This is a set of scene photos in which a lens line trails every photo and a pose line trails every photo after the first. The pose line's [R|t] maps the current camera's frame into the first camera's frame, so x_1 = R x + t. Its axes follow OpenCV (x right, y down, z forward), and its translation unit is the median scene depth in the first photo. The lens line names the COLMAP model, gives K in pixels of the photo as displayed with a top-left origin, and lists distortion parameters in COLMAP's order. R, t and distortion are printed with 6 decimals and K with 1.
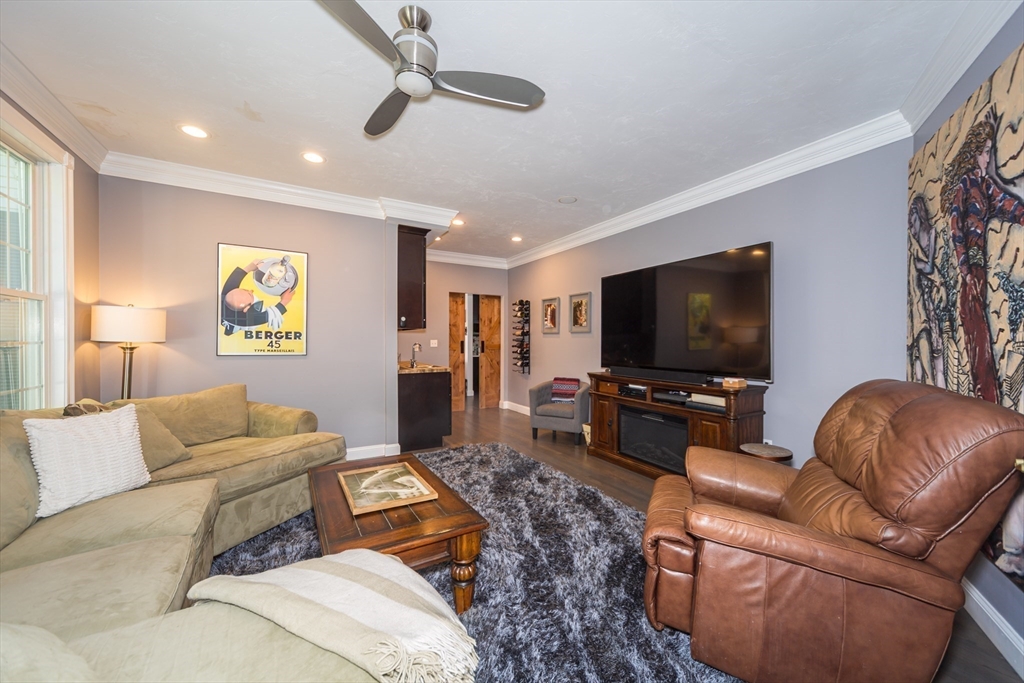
lens RADIAL K [[386.1, 0, 515.7], [0, 386.1, 343.3], [0, 0, 1]] dist [-0.000325, -0.000003]
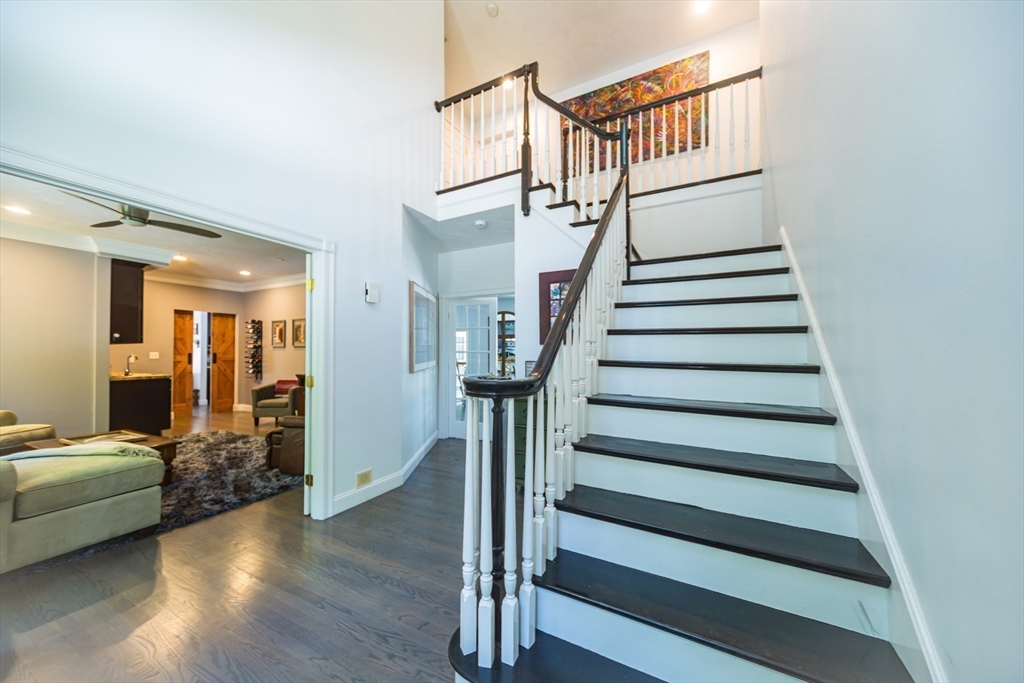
lens RADIAL K [[358.4, 0, 516.0], [0, 358.4, 349.6], [0, 0, 1]] dist [0.001936, 0.000087]
pose [[0.843175, 0.003112, 0.537630, 0.109656], [0.005294, 0.999887, -0.014091, 0.003444], [-0.537613, 0.014727, 0.843063, -0.429091]]
